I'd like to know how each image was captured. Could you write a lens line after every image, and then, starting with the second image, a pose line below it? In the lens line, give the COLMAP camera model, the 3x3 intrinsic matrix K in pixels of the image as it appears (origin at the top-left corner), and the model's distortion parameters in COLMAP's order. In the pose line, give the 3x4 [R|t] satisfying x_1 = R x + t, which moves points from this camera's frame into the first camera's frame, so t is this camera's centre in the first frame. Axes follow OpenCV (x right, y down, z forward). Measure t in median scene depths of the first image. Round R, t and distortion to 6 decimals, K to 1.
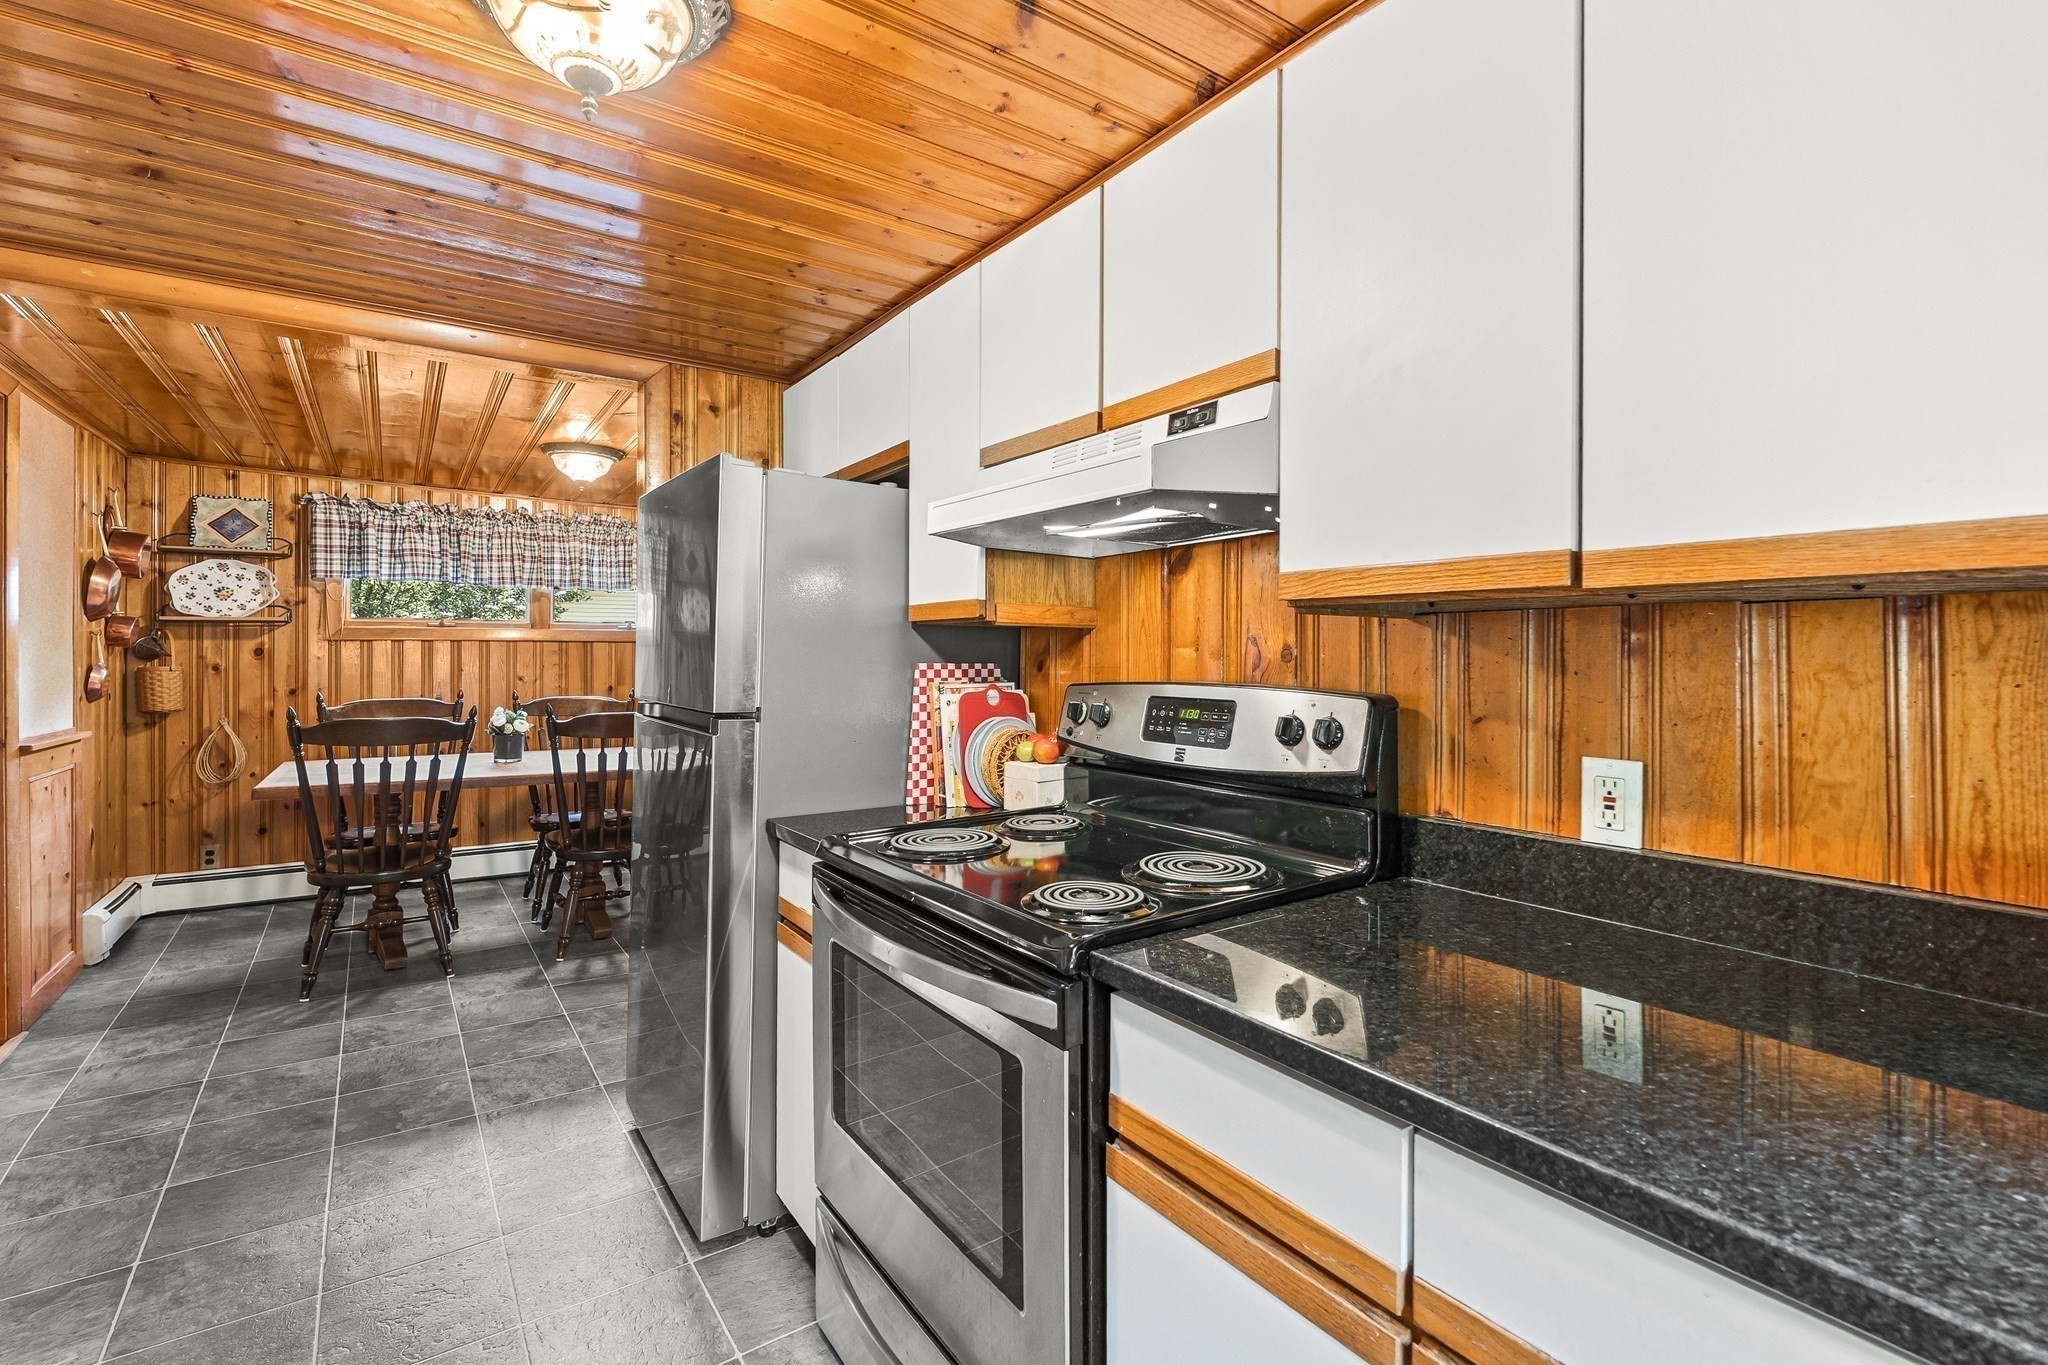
lens RADIAL K [[931.0, 0, 1033.2], [0, 931.0, 677.8], [0, 0, 1]] dist [0.004963, 0.000061]
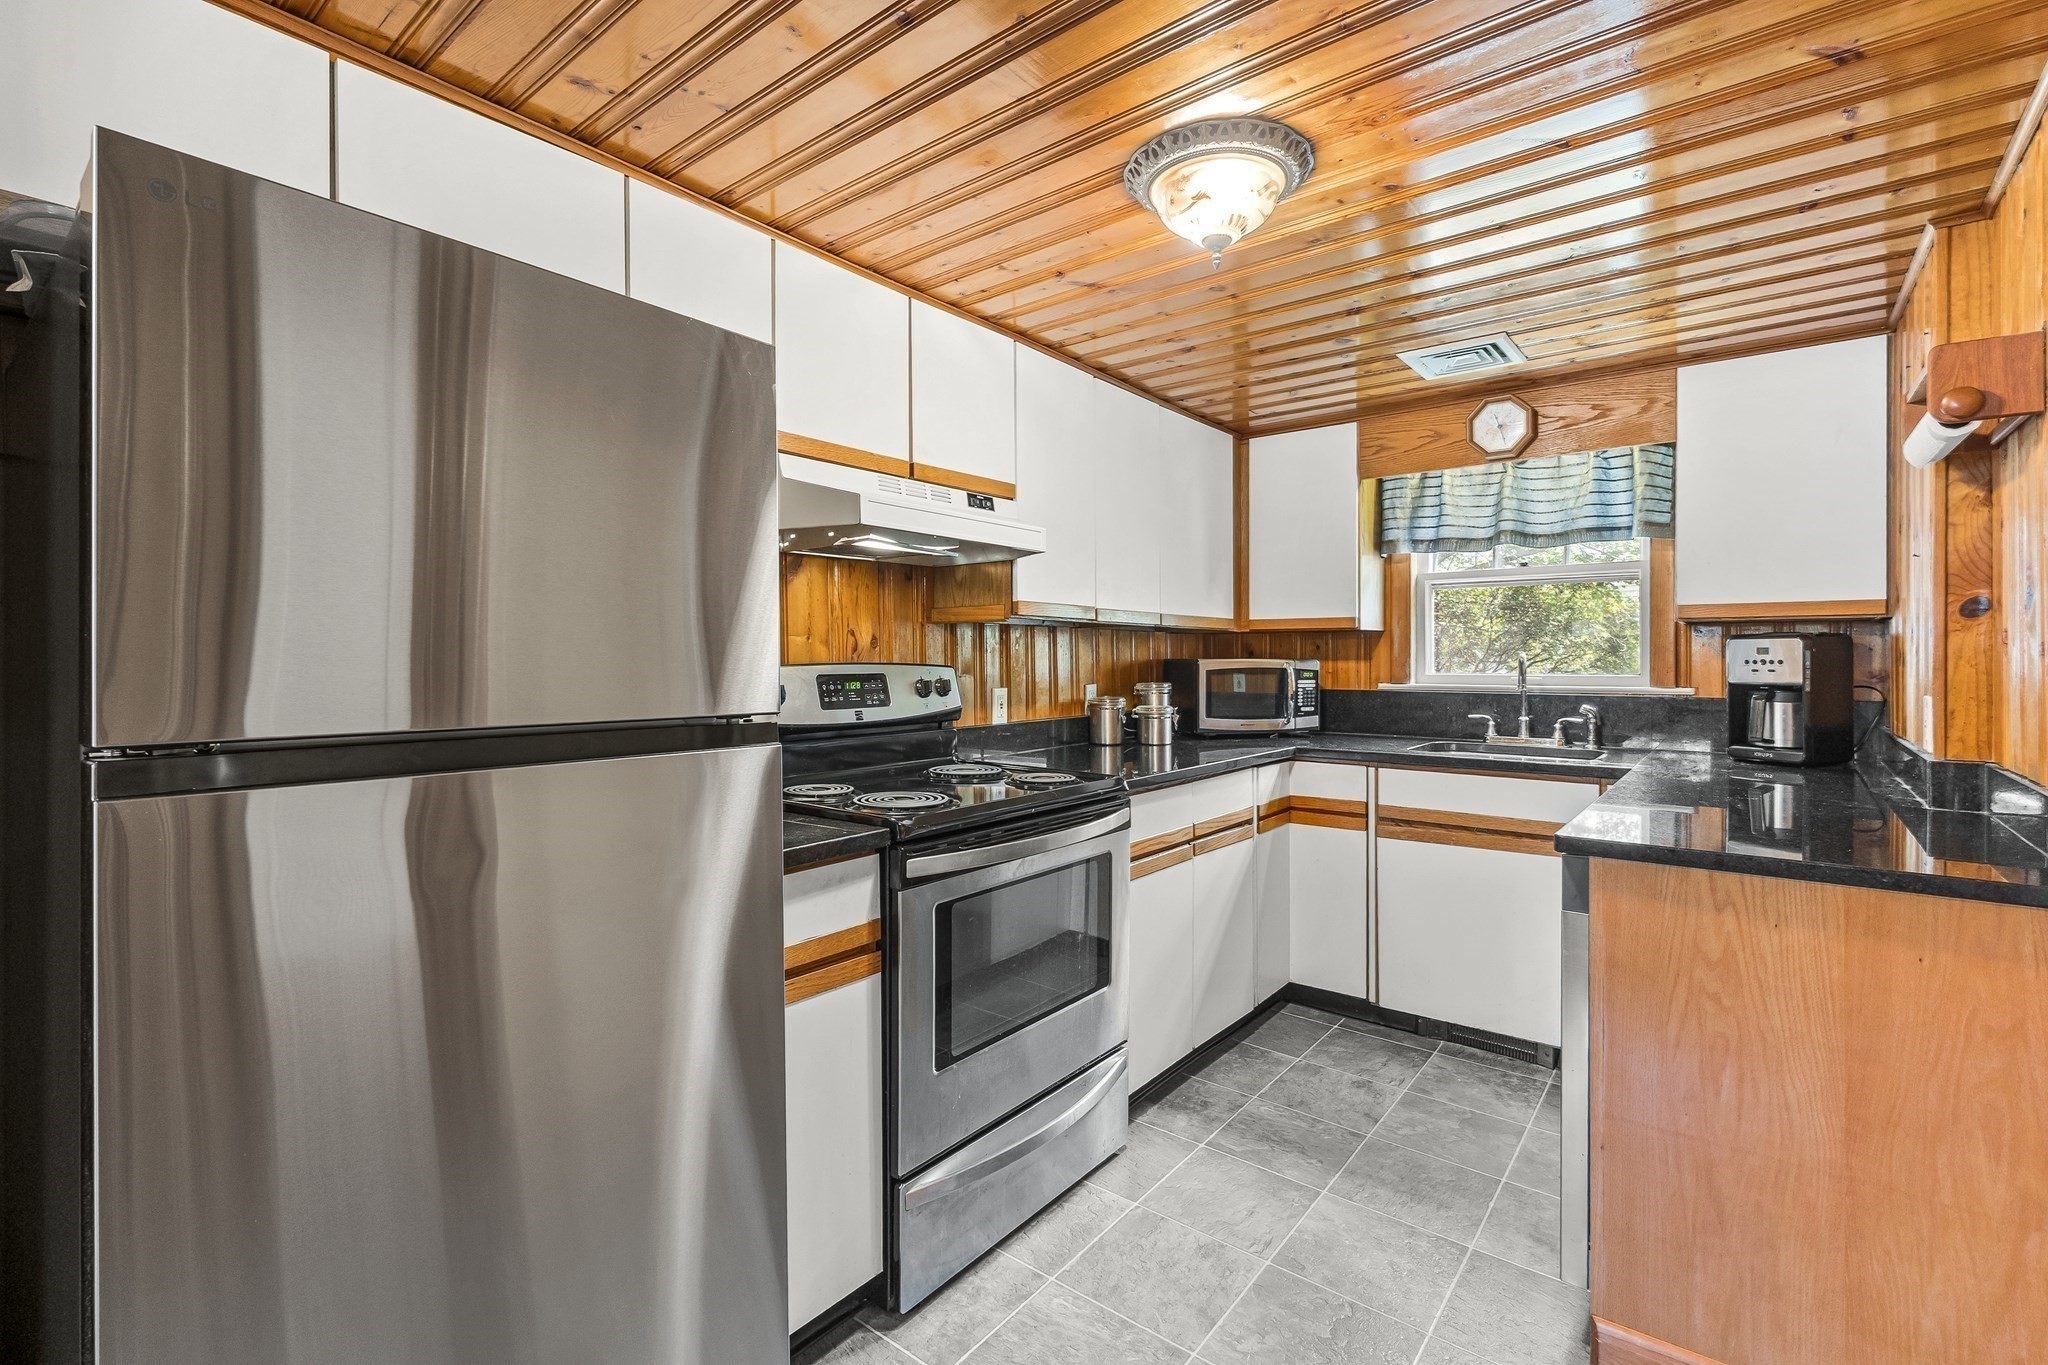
lens RADIAL K [[931.5, 0, 1024.0], [0, 931.5, 682.5], [0, 0, 1]] dist [0.001763, 0.000227]
pose [[-0.282673, -0.030149, 0.958742, -1.226690], [0.022722, 0.999015, 0.038115, -0.011639], [-0.958947, 0.032558, -0.281710, 1.171002]]
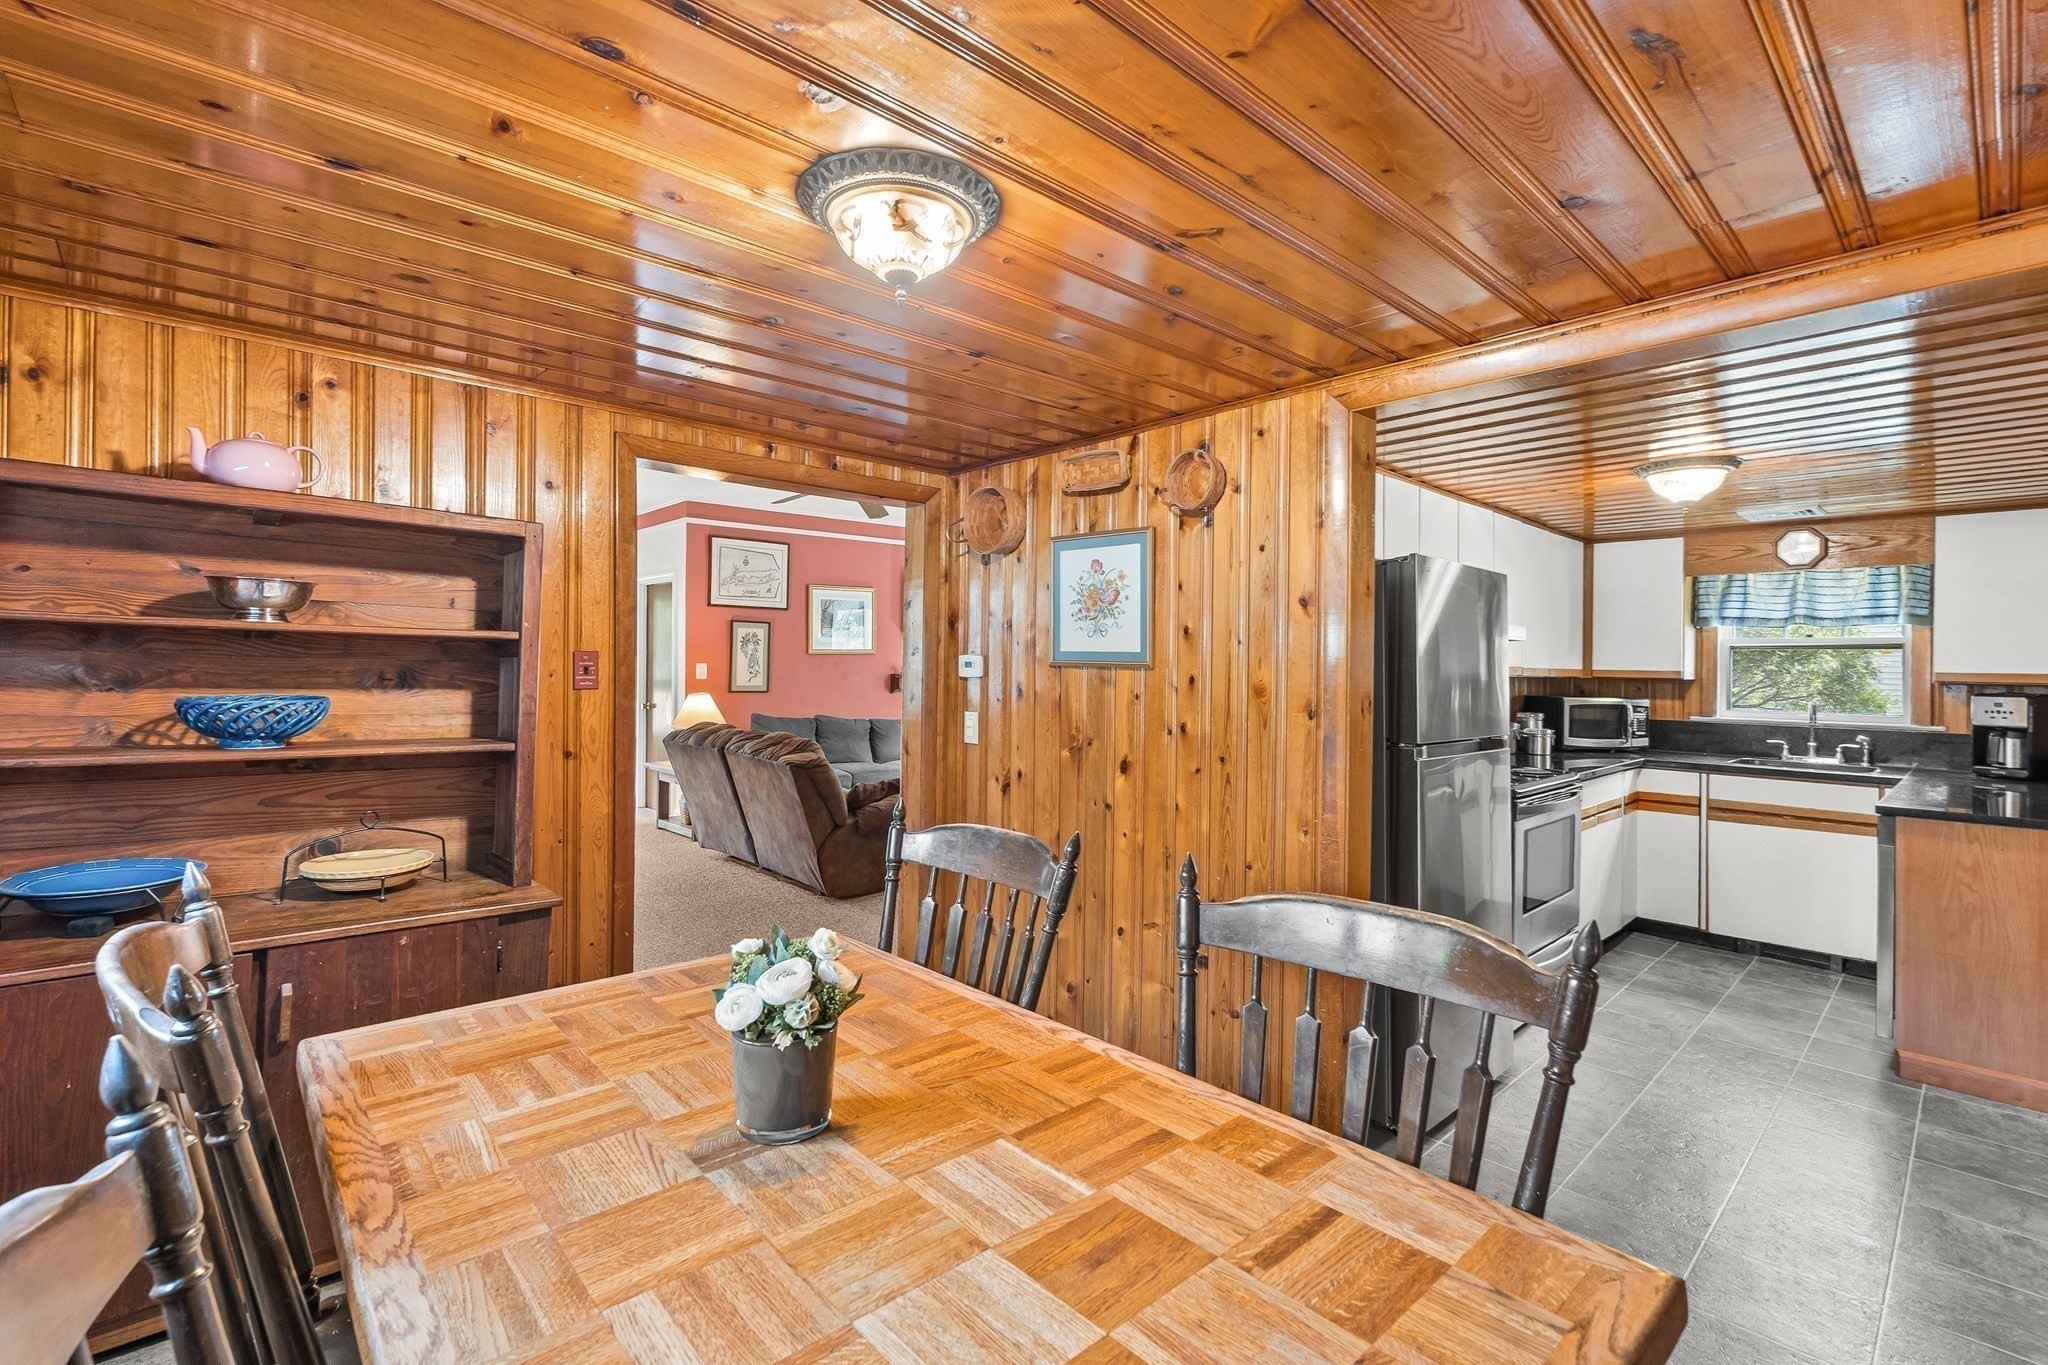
lens RADIAL K [[931.0, 0, 1033.2], [0, 931.0, 677.8], [0, 0, 1]] dist [0.004963, 0.000061]
pose [[-0.151289, -0.022298, 0.988238, -2.039519], [0.008867, 0.999675, 0.023914, -0.120333], [-0.988450, 0.012381, -0.151042, 2.303394]]
